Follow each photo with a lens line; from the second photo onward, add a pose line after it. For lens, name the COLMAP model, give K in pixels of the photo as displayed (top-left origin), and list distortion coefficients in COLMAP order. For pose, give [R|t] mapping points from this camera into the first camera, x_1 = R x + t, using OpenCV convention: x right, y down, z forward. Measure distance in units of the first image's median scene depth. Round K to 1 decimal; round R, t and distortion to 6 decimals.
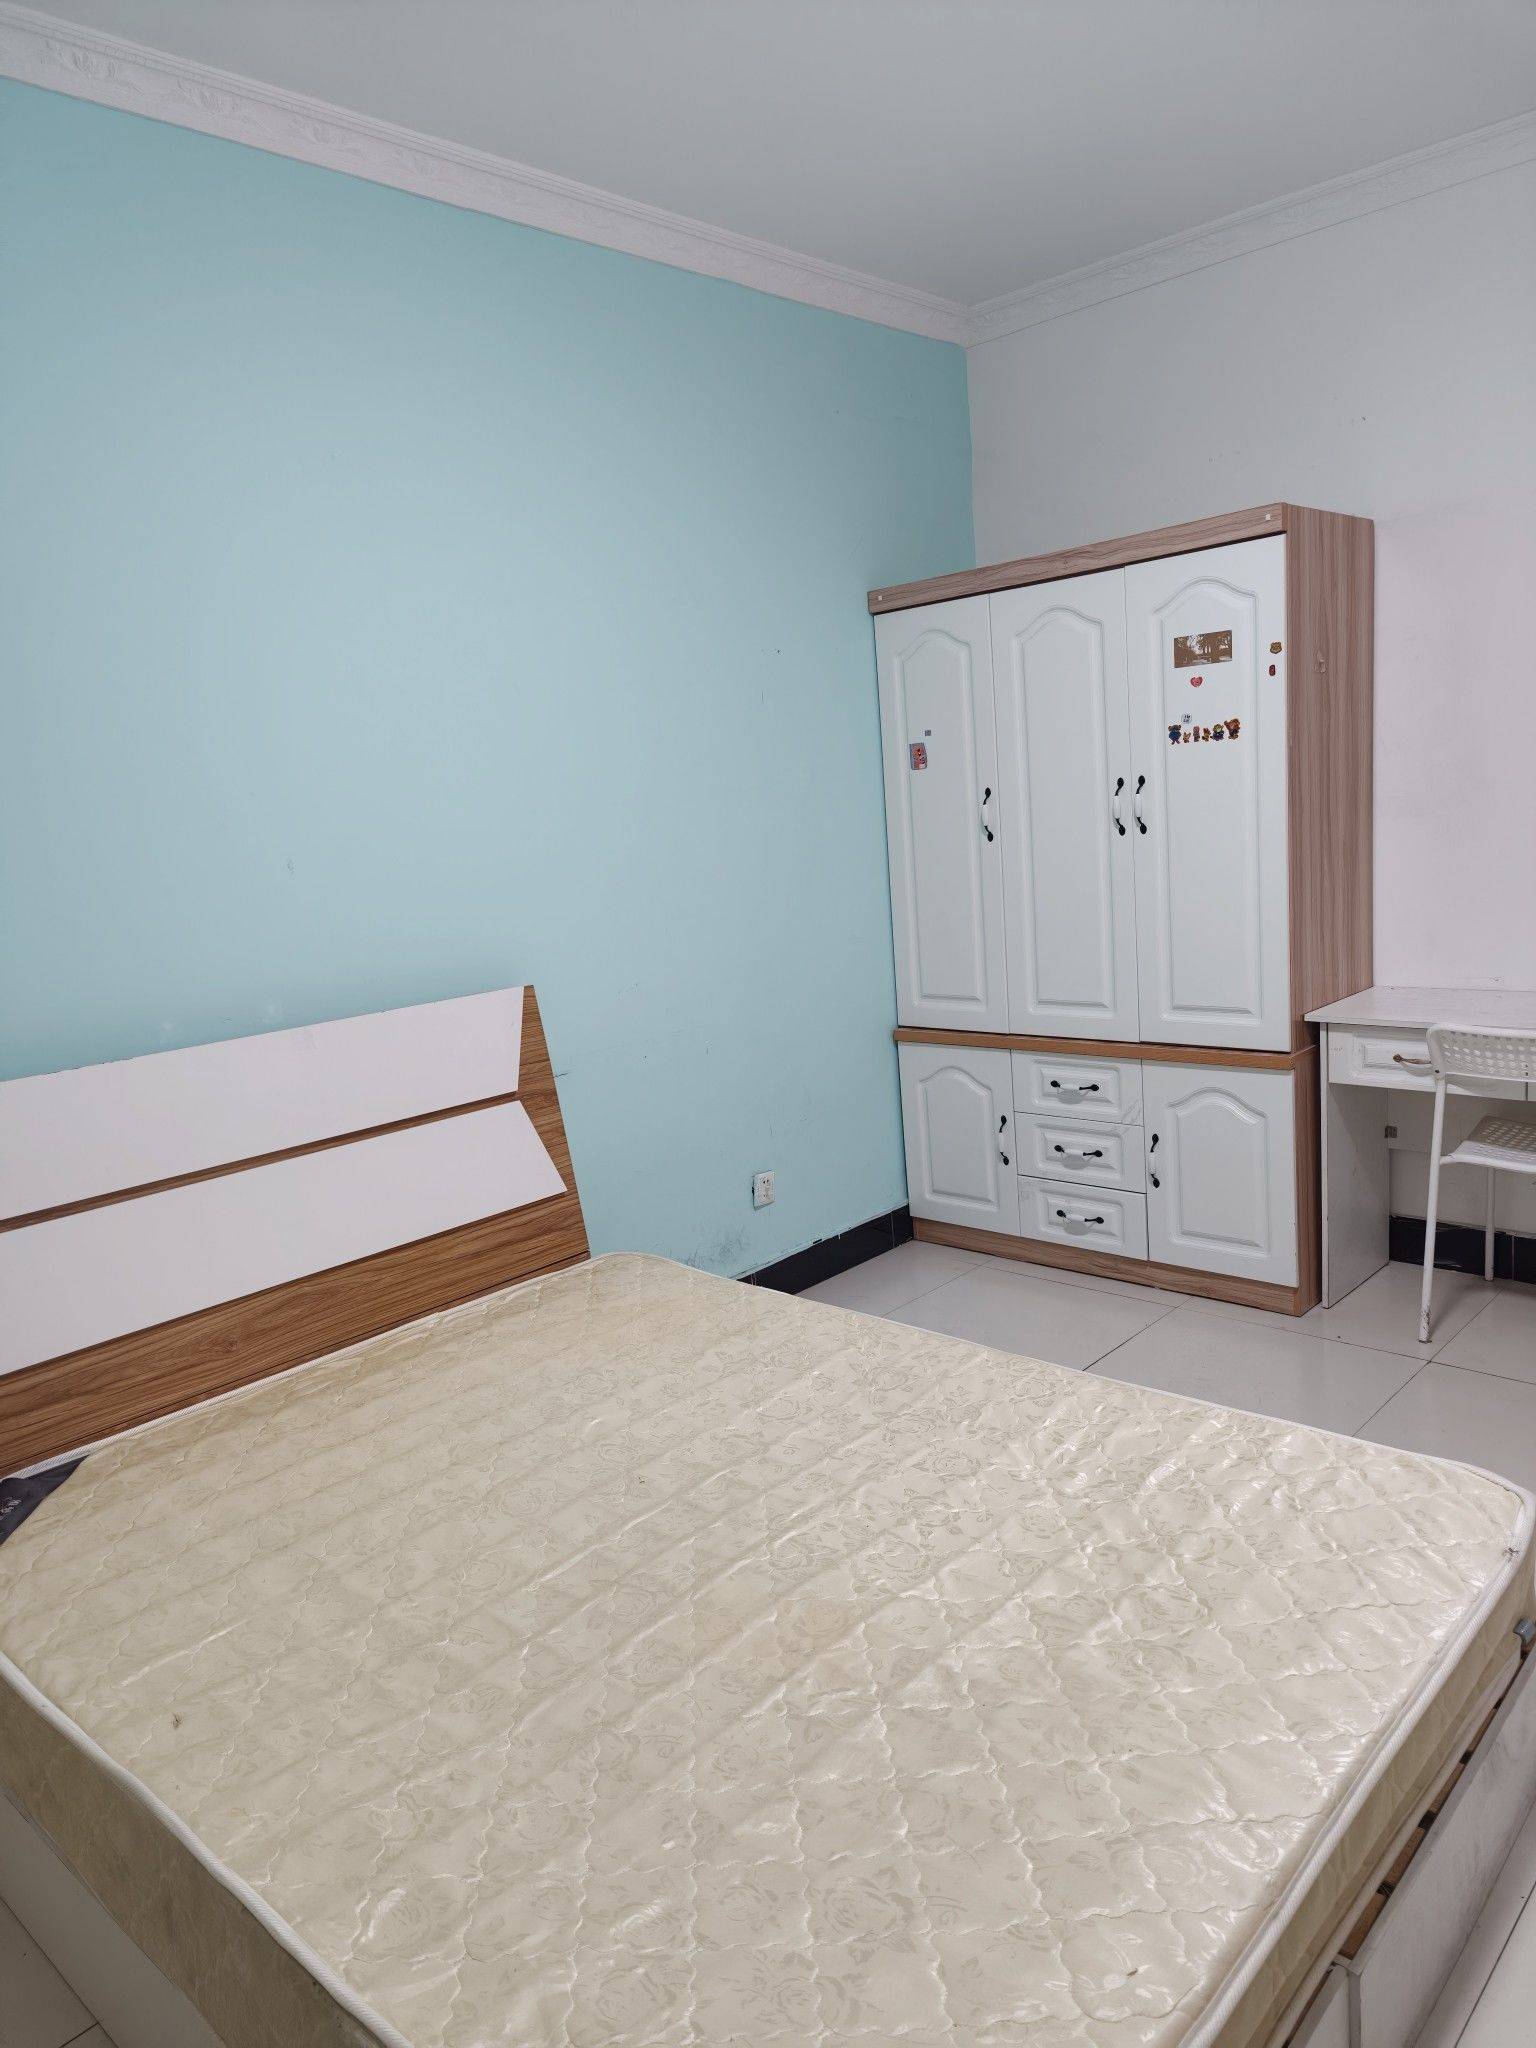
lens RADIAL K [[1378.1, 0, 759.0], [0, 1378.1, 1022.1], [0, 0, 1]] dist [0.003517, -0.001837]
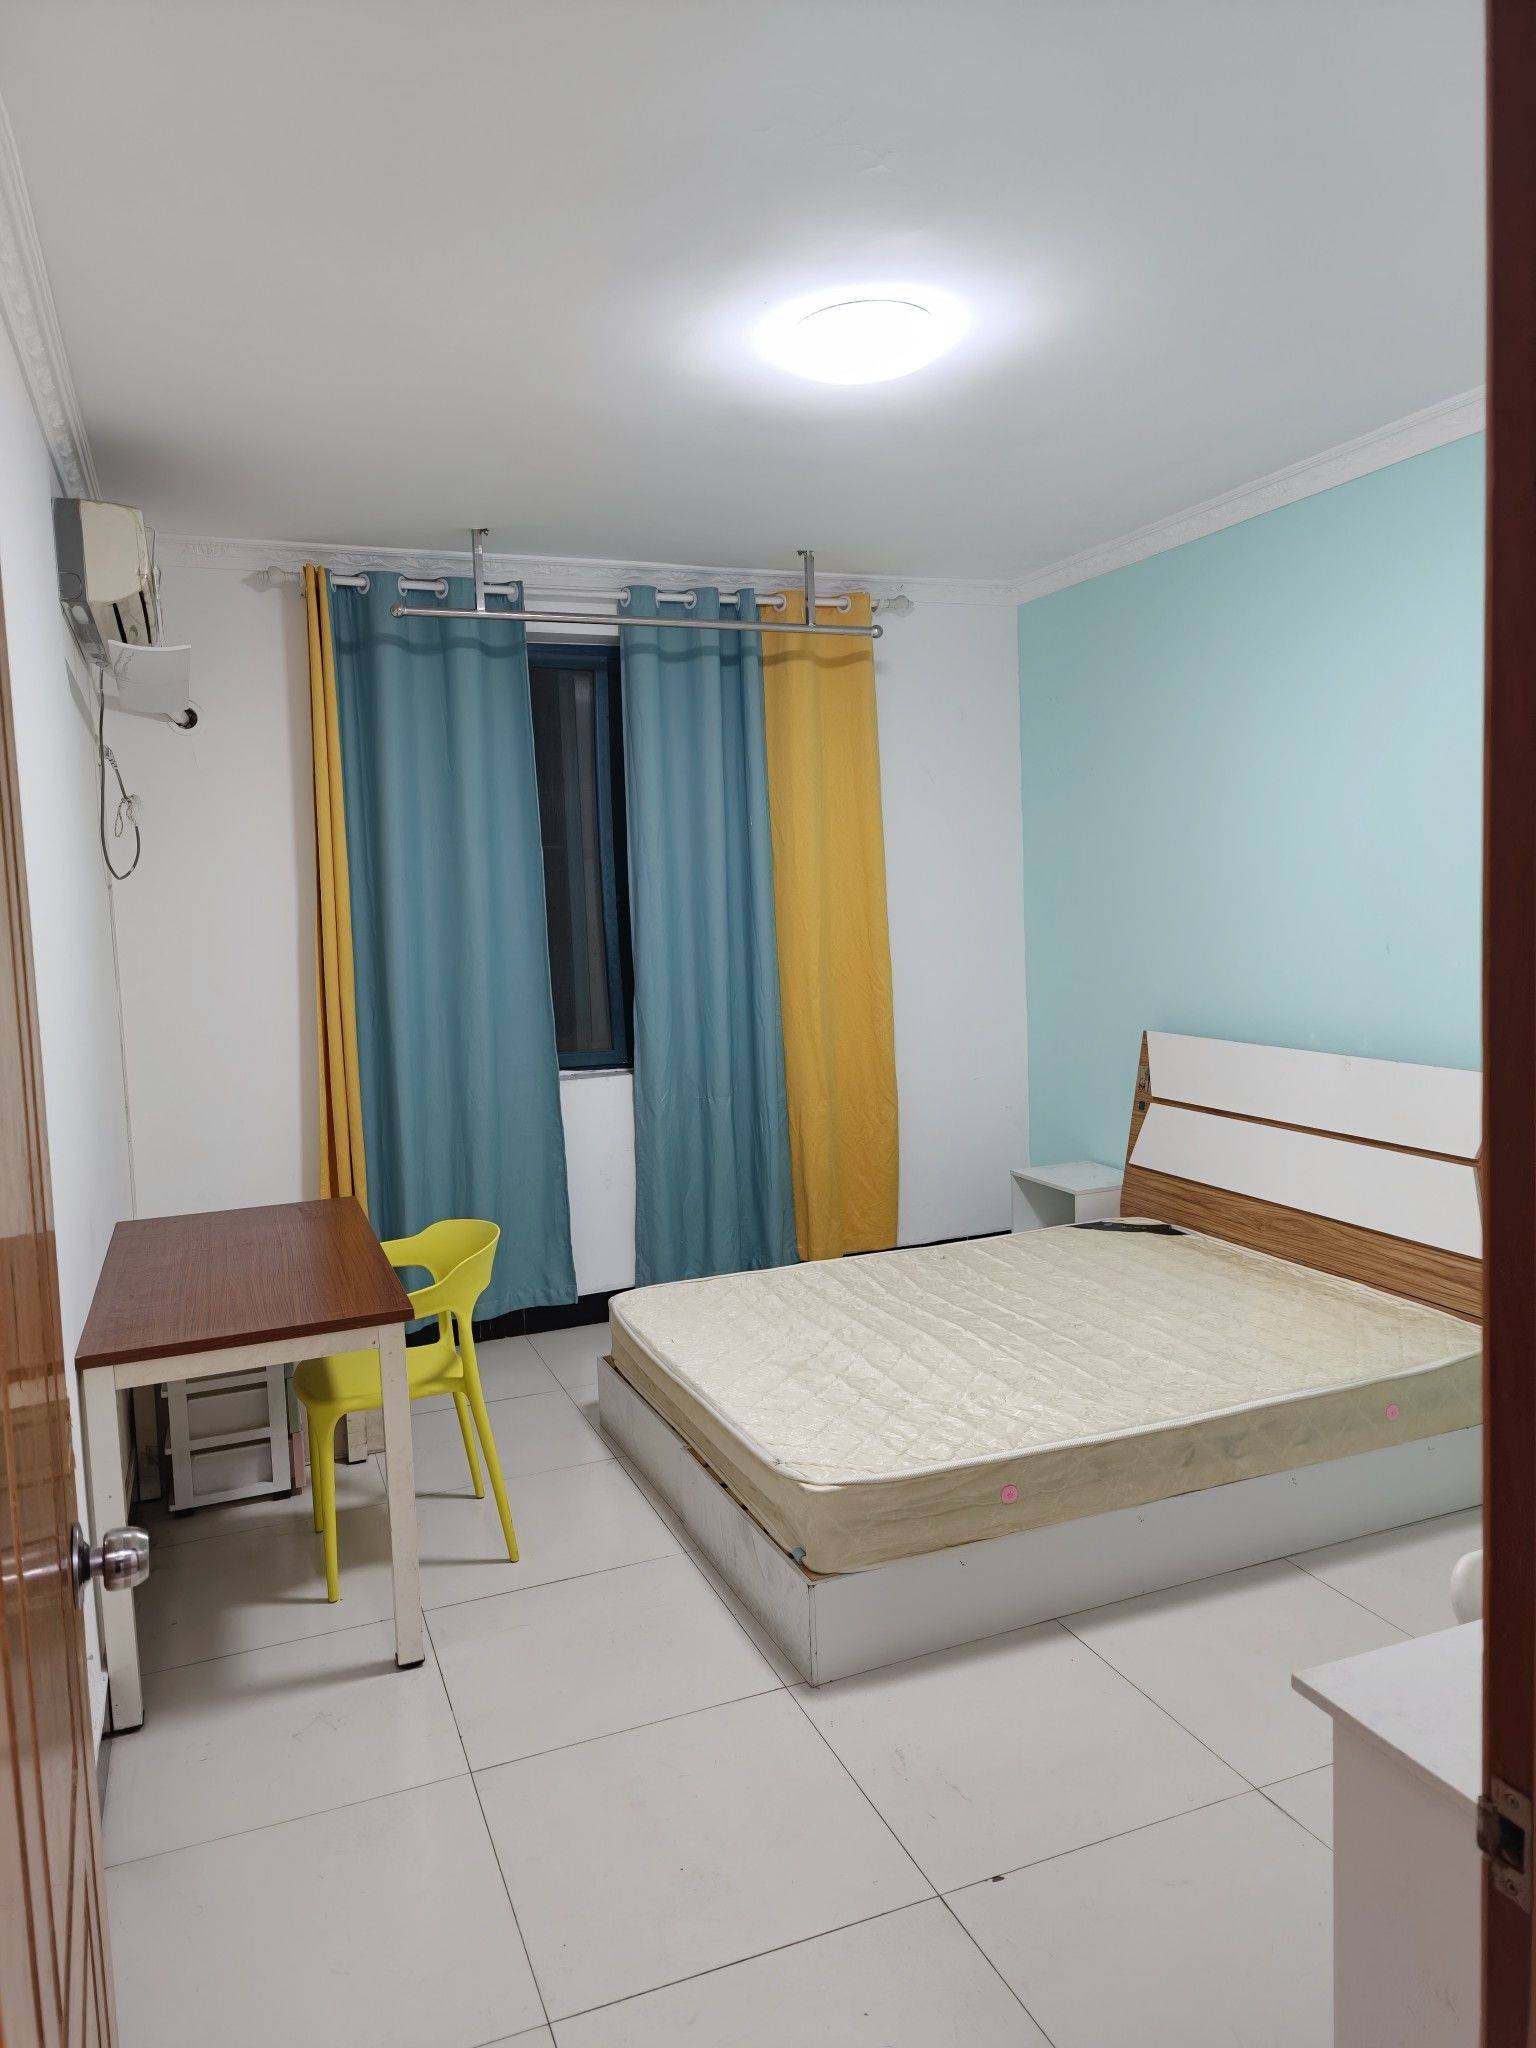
lens RADIAL K [[1378.1, 0, 759.0], [0, 1378.1, 1022.1], [0, 0, 1]] dist [0.003517, -0.001837]
pose [[-0.406748, 0.178673, -0.895897, 1.327025], [-0.081127, 0.969748, 0.230234, -0.342838], [0.909931, 0.166329, -0.379948, 1.044955]]
